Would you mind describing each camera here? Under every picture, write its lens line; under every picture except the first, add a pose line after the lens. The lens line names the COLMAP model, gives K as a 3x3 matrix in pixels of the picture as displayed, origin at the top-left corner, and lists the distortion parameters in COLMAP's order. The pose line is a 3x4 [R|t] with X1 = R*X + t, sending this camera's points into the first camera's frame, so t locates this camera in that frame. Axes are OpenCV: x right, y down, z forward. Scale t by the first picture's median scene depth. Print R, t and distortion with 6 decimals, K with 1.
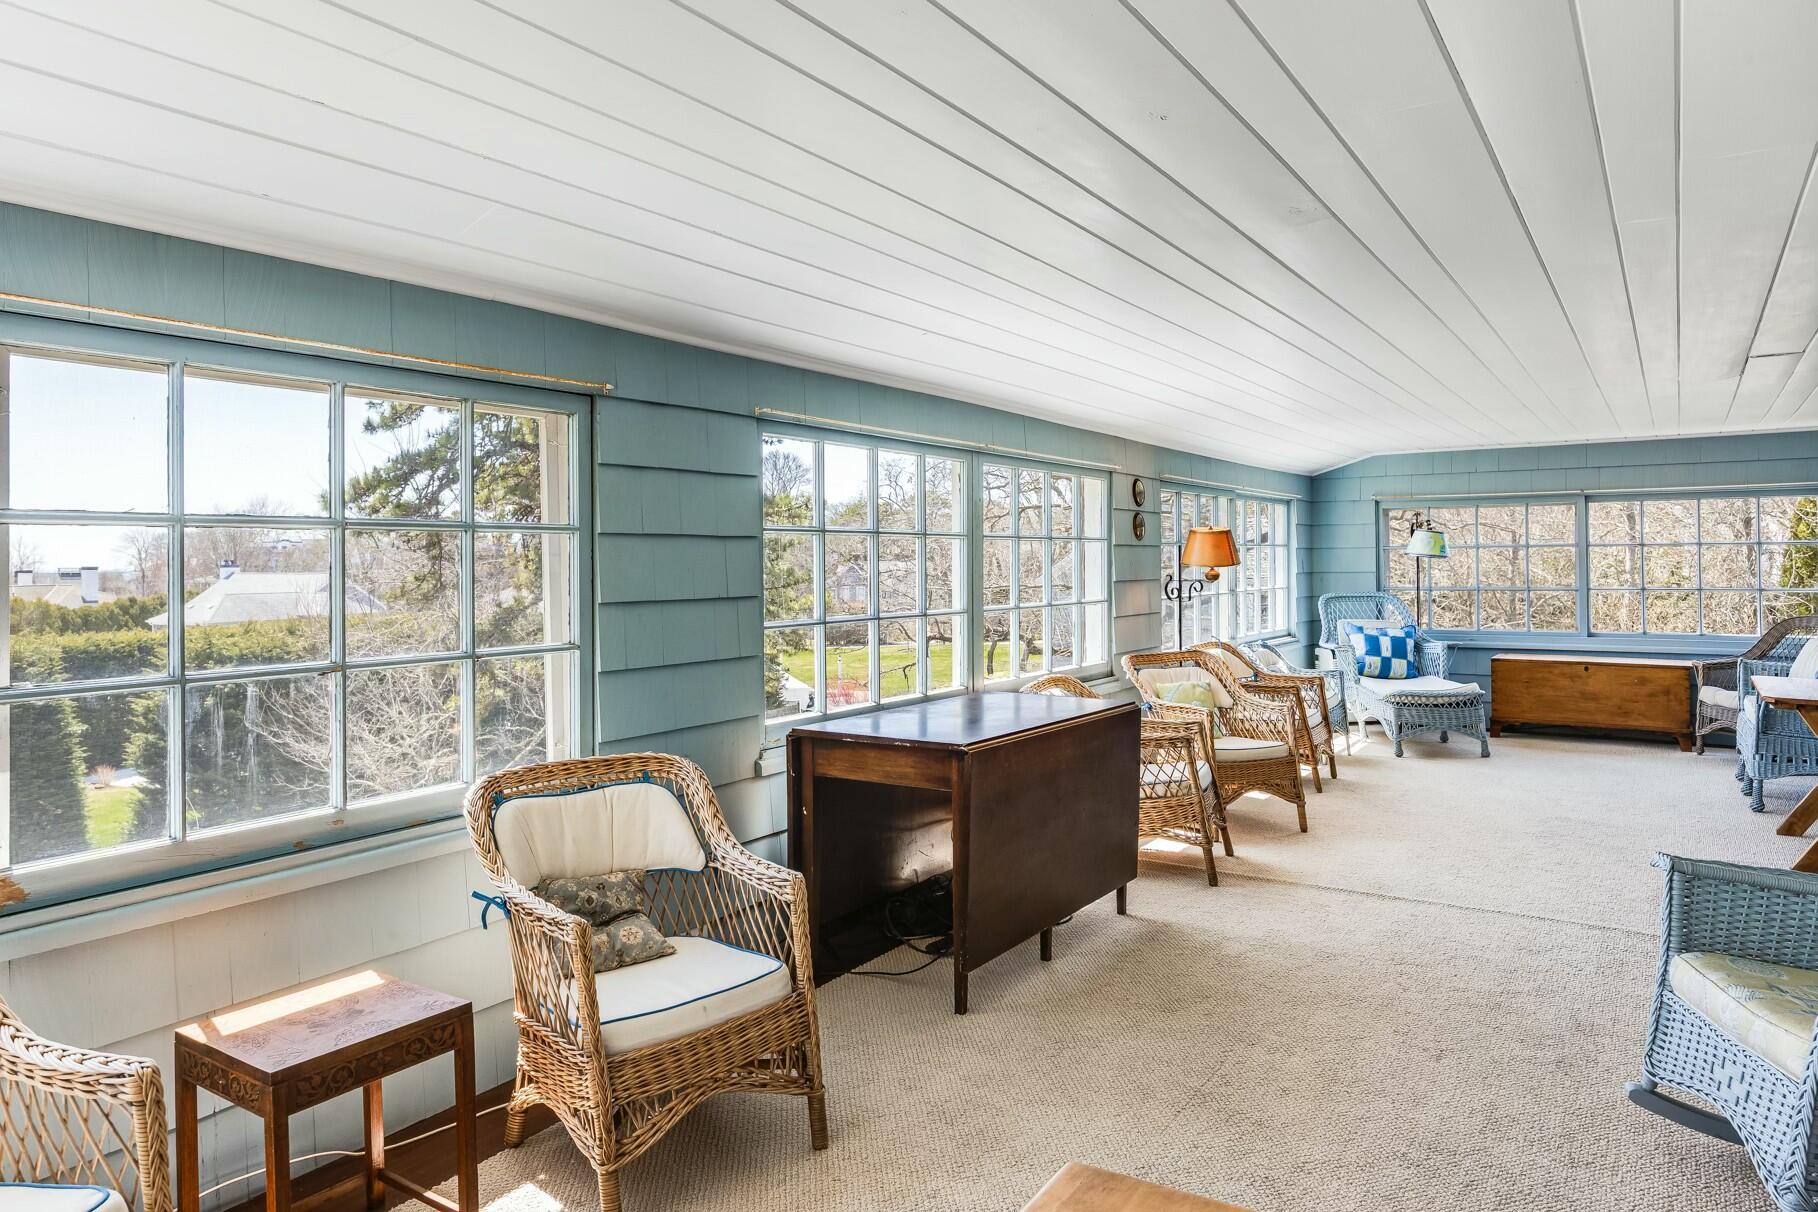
lens RADIAL K [[1177.3, 0, 909.0], [0, 1177.3, 606.0], [0, 0, 1]] dist [-0.000055, -0.000058]
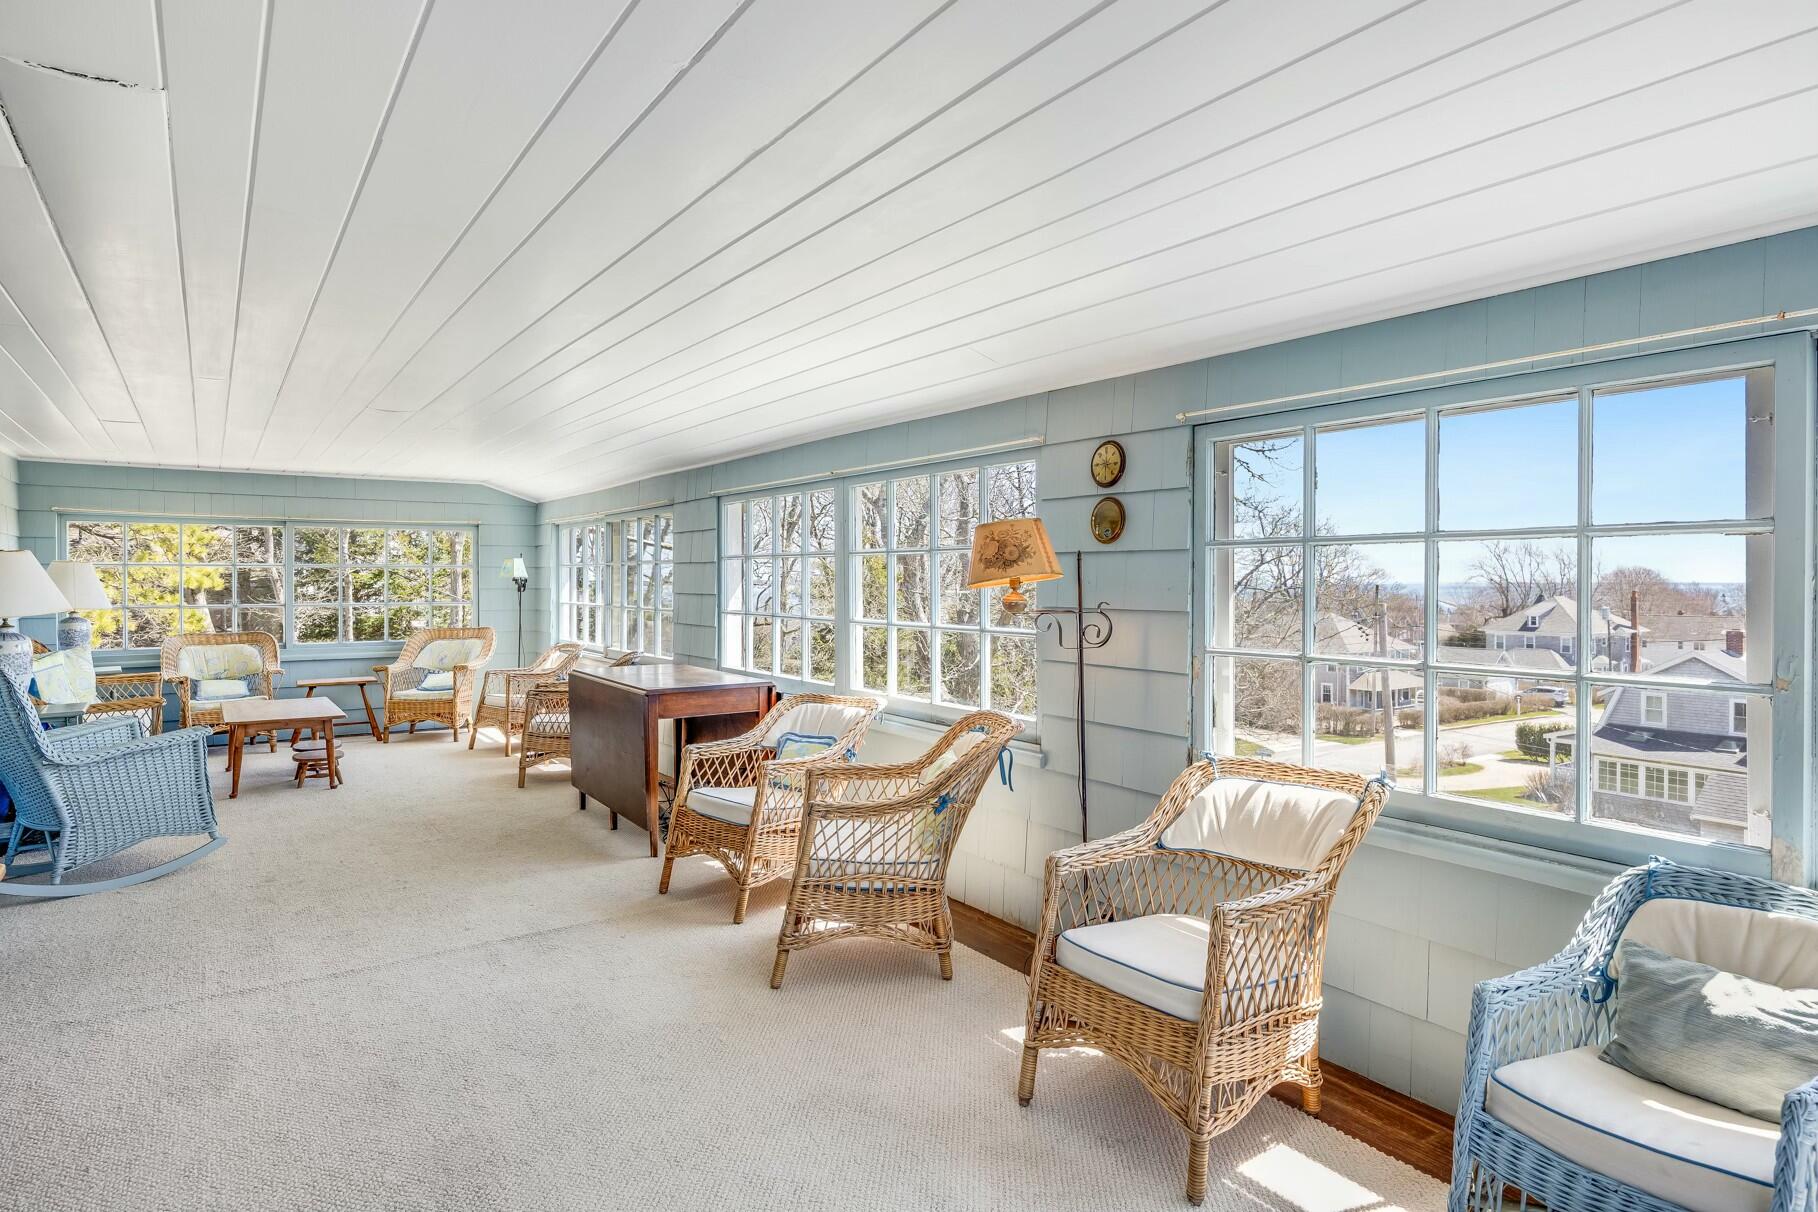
lens RADIAL K [[1008.5, 0, 909.0], [0, 1008.5, 606.0], [0, 0, 1]] dist [-0.000508, -0.000127]
pose [[-0.376758, 0.037838, -0.925539, 0.583175], [-0.029214, 0.998183, 0.052700, -0.040519], [0.925851, 0.046894, -0.374968, 0.909983]]
